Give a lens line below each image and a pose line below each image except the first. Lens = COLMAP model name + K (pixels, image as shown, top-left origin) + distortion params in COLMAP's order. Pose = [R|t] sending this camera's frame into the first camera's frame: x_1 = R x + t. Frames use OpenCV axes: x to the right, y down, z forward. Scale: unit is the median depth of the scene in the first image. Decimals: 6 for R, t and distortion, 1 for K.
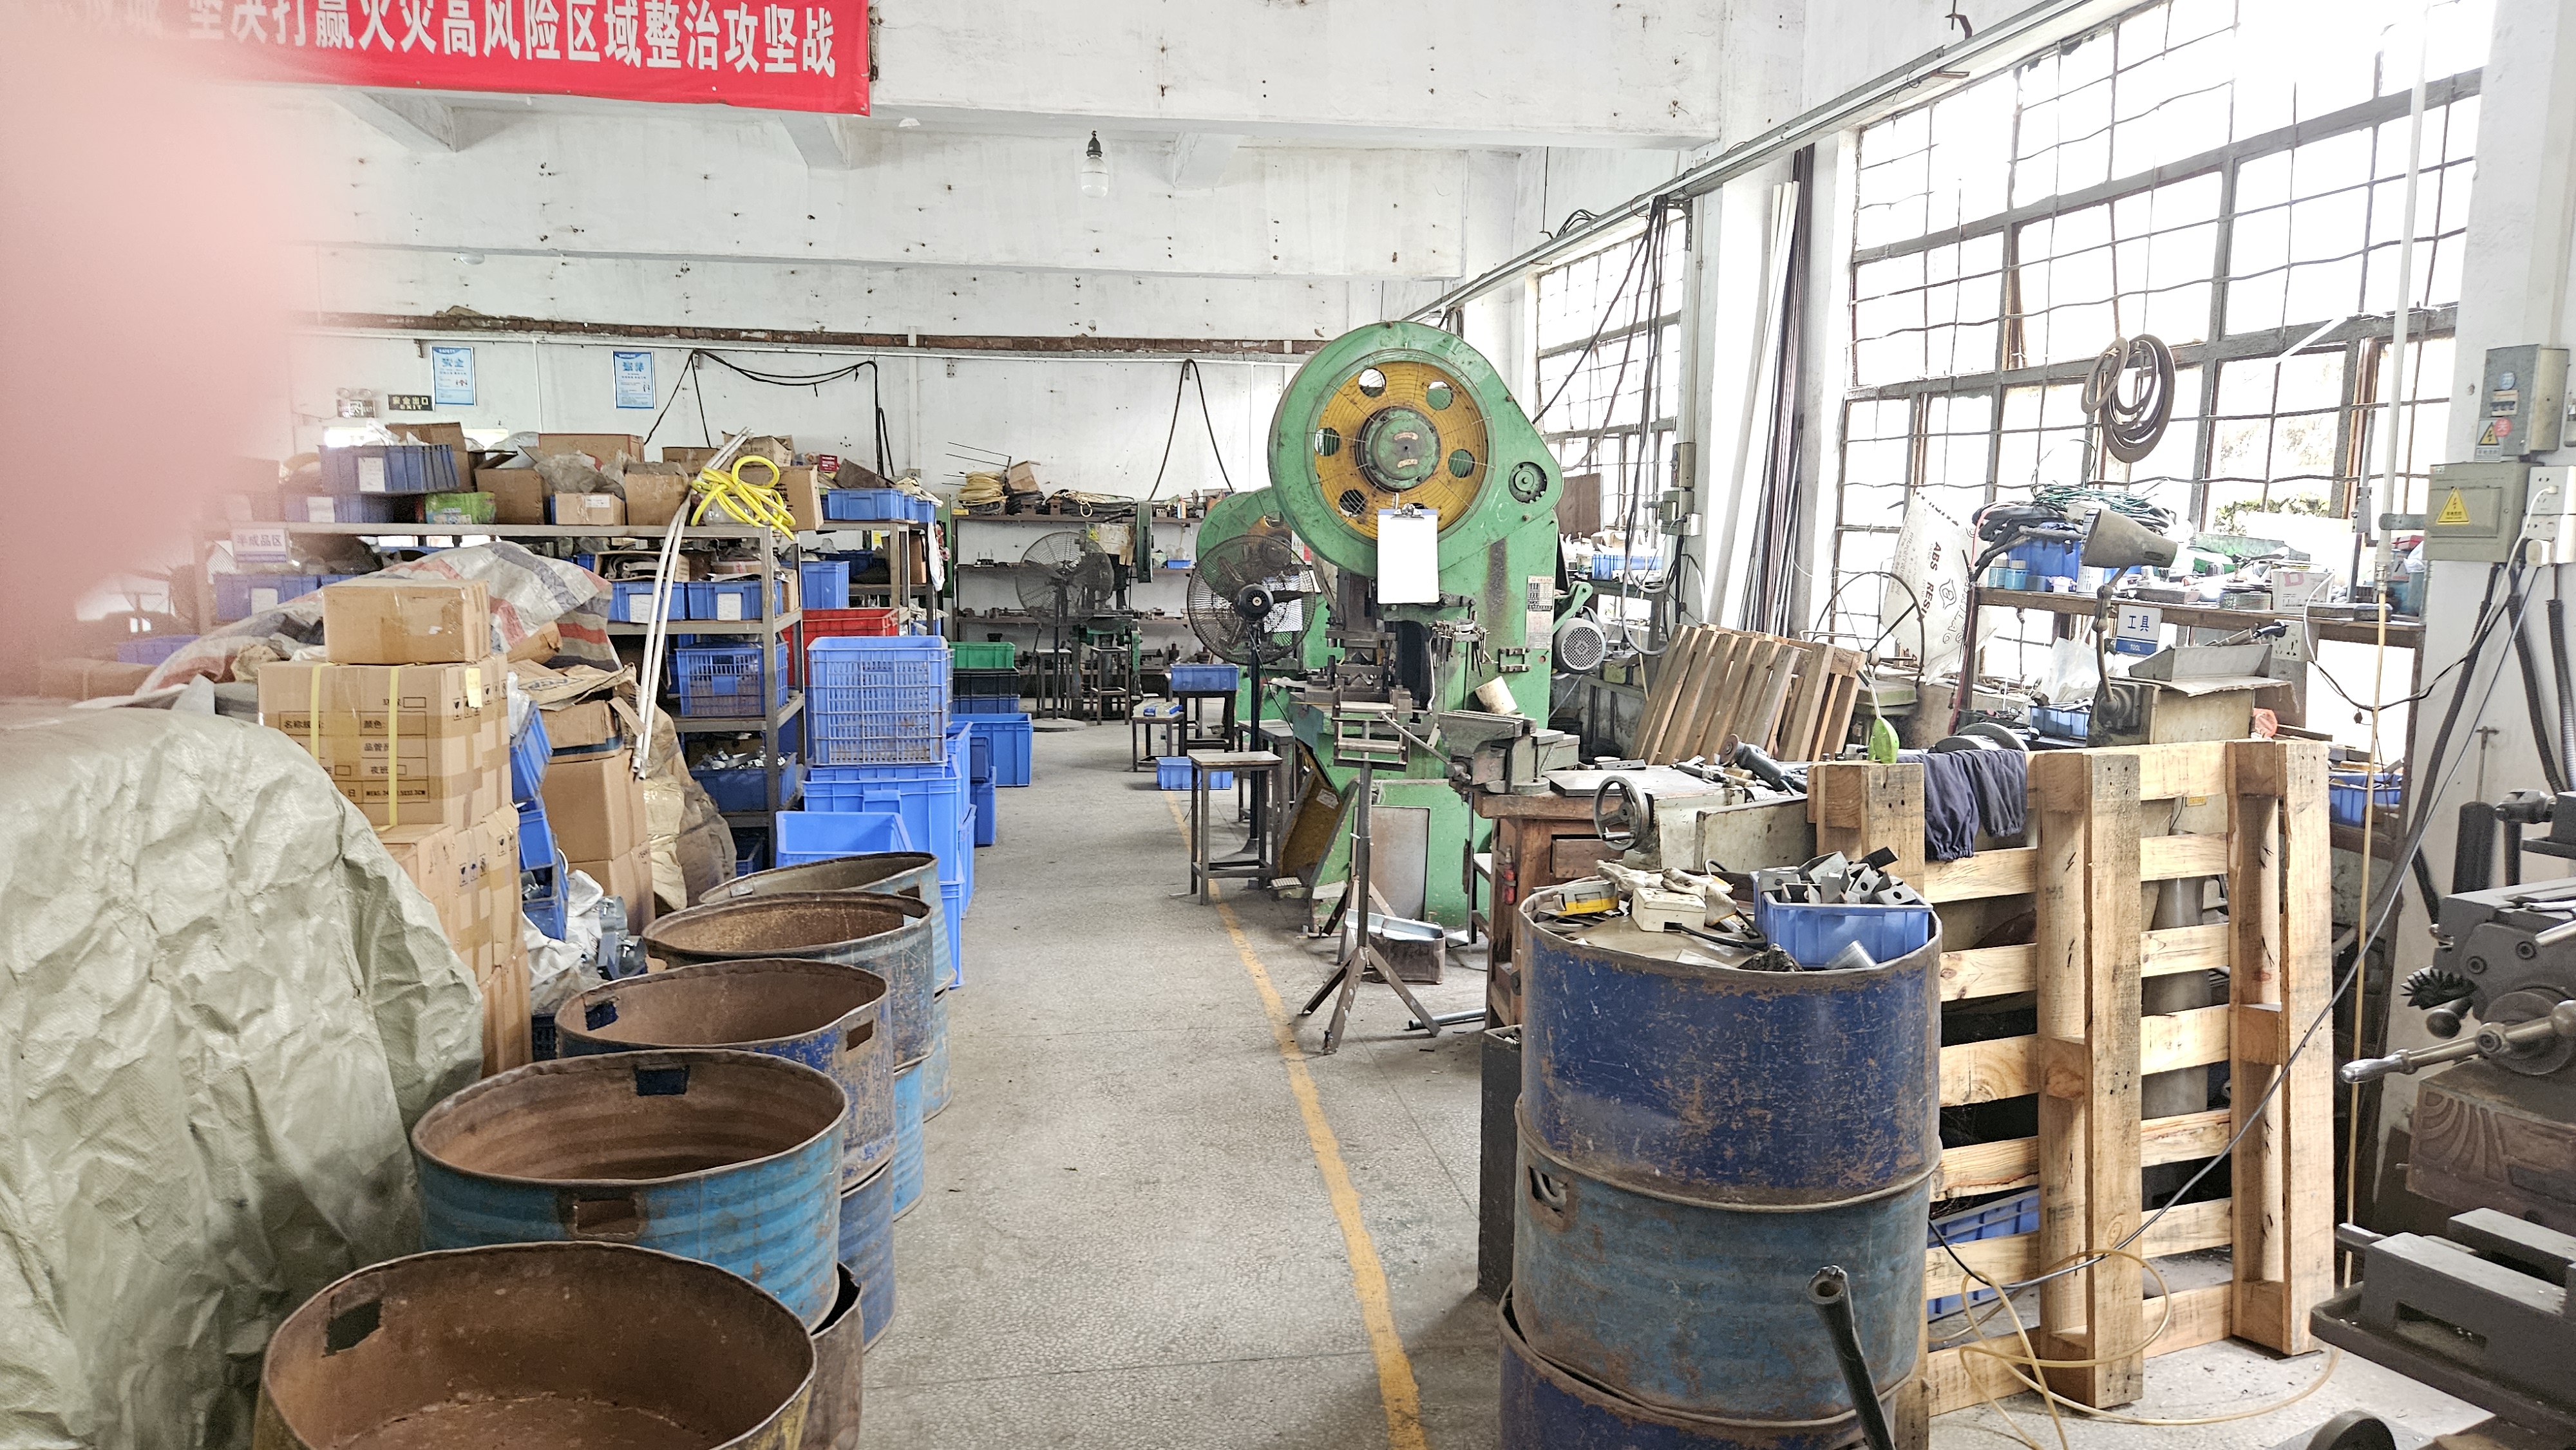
lens RADIAL K [[1776.5, 0, 1271.8], [0, 1776.5, 769.7], [0, 0, 1]] dist [0.035047, -0.031209]
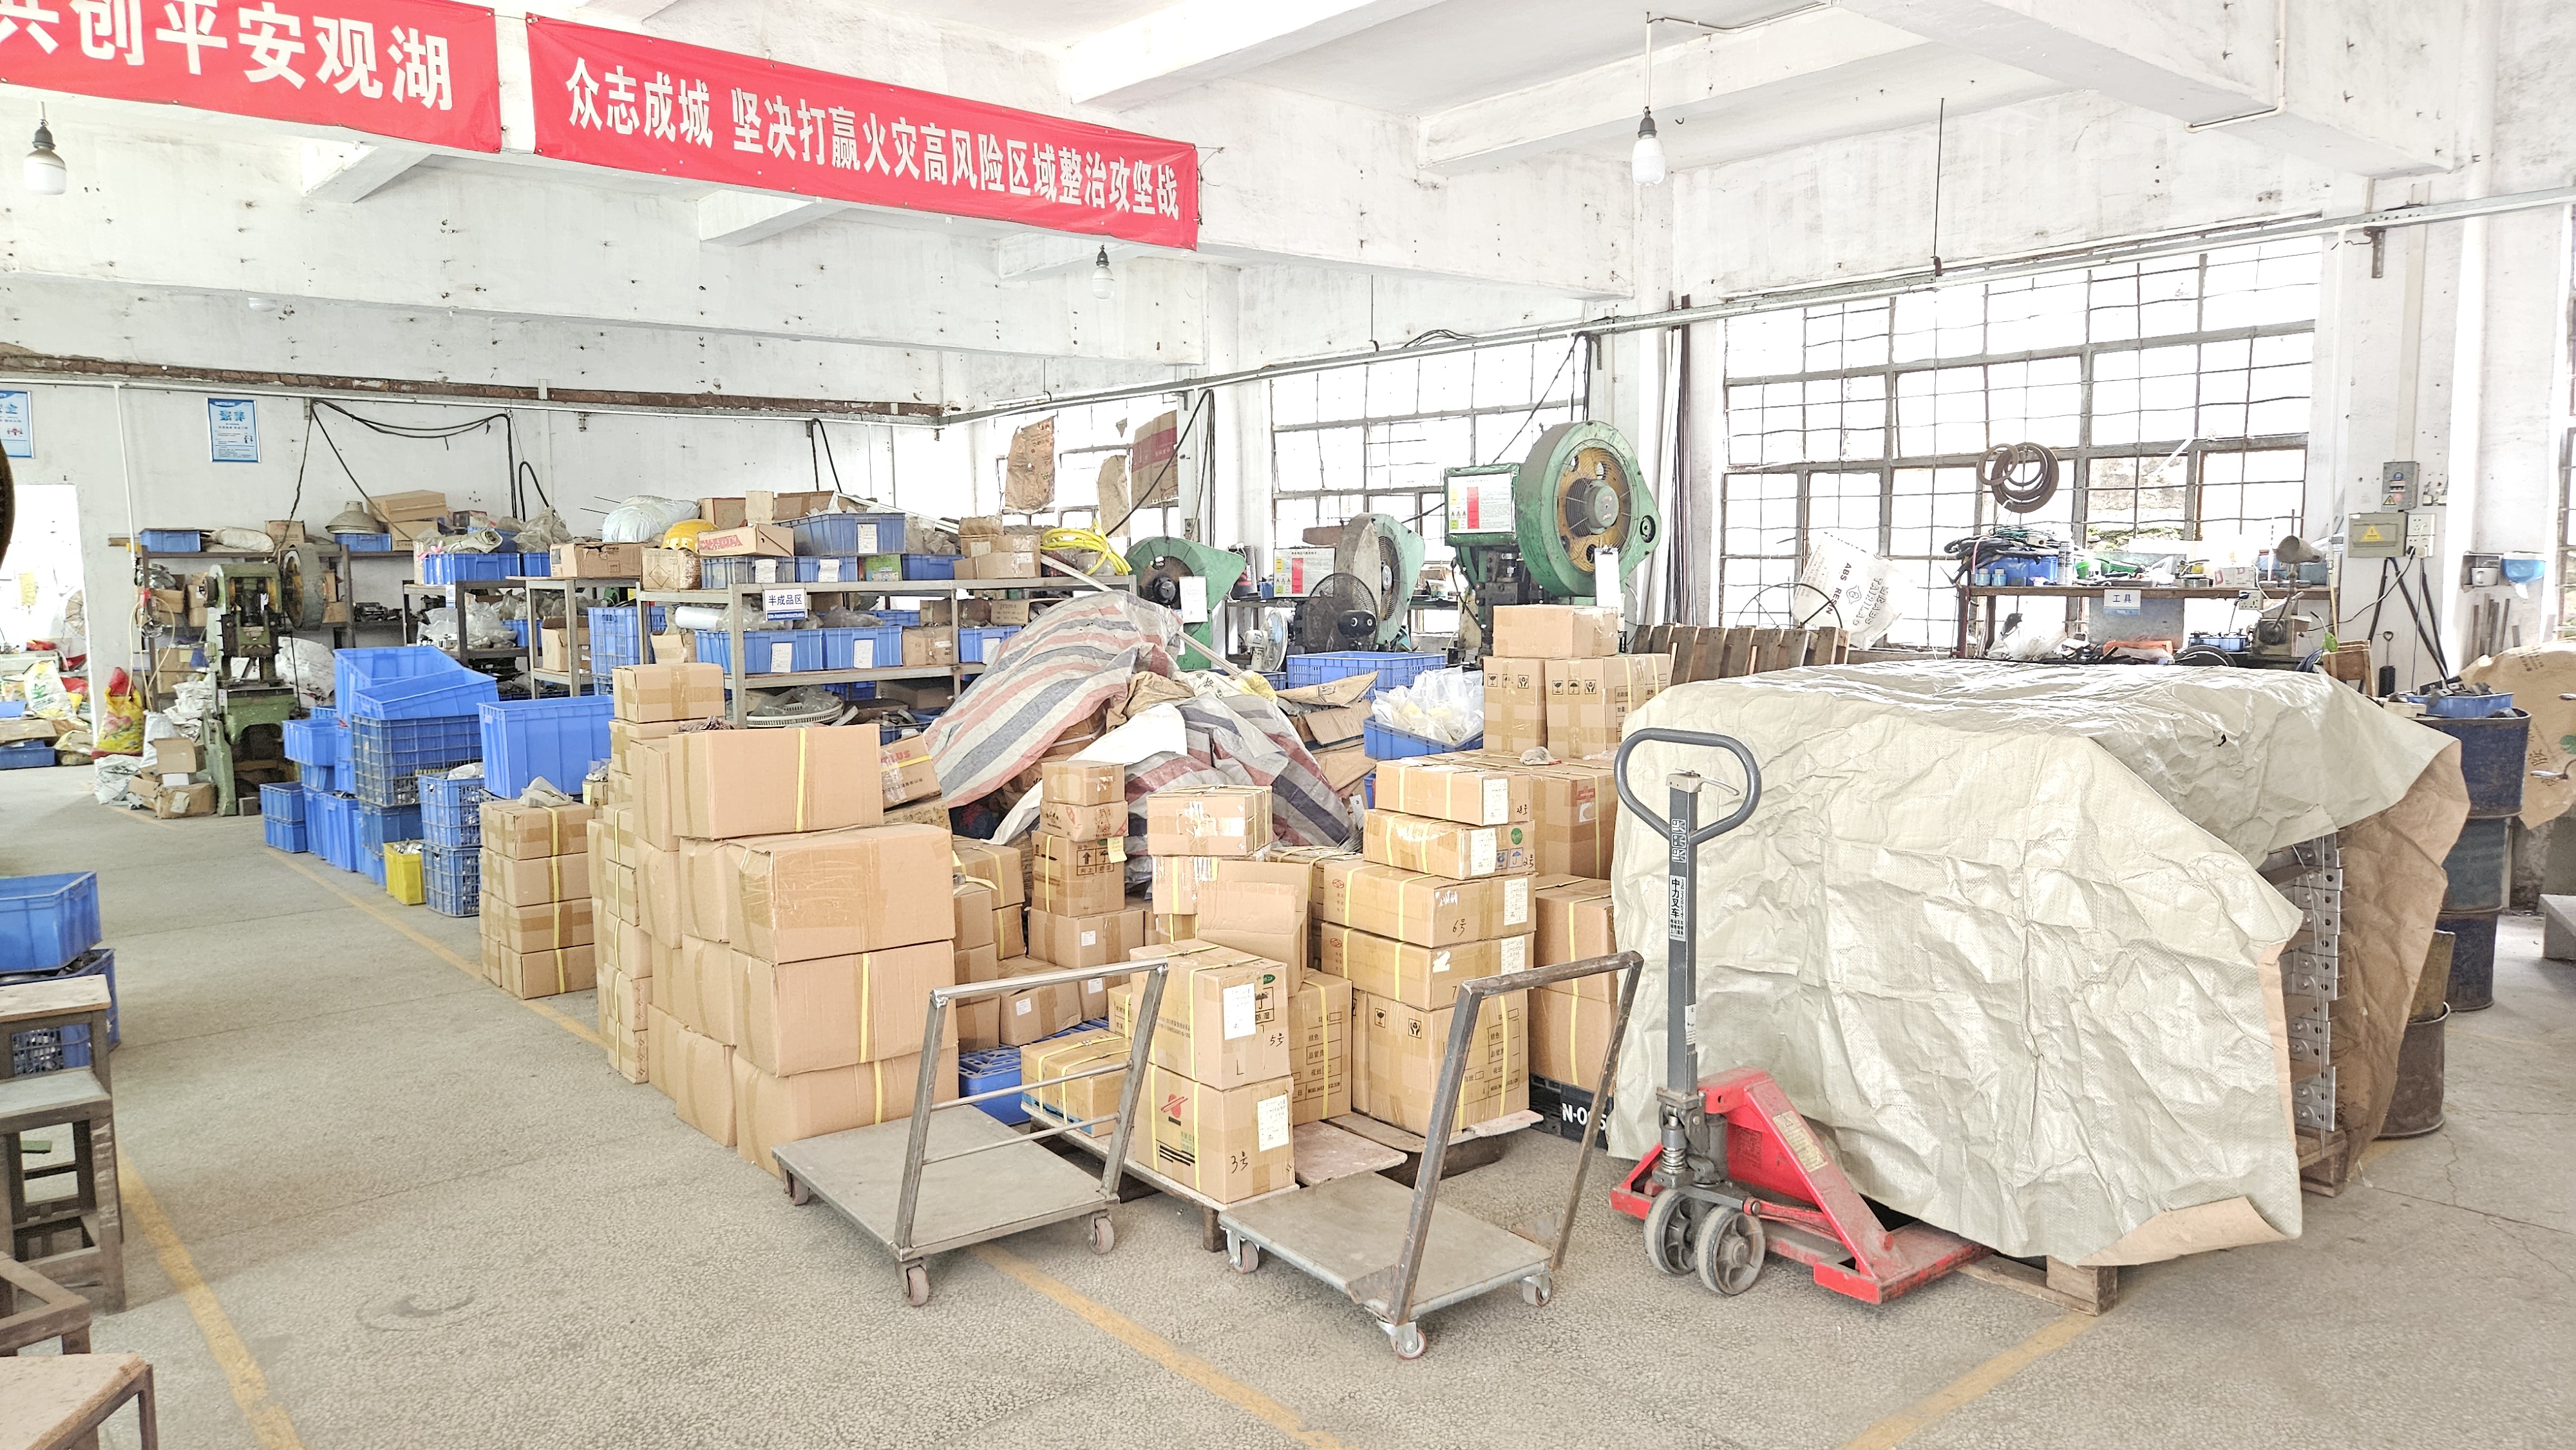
lens RADIAL K [[1776.5, 0, 1294.4], [0, 1776.5, 730.4], [0, 0, 1]] dist [0.035047, -0.031209]
pose [[0.843813, -0.074770, 0.531402, -0.876151], [0.098579, 0.994992, -0.016535, 0.001071], [-0.527505, 0.066337, 0.846958, -0.088203]]
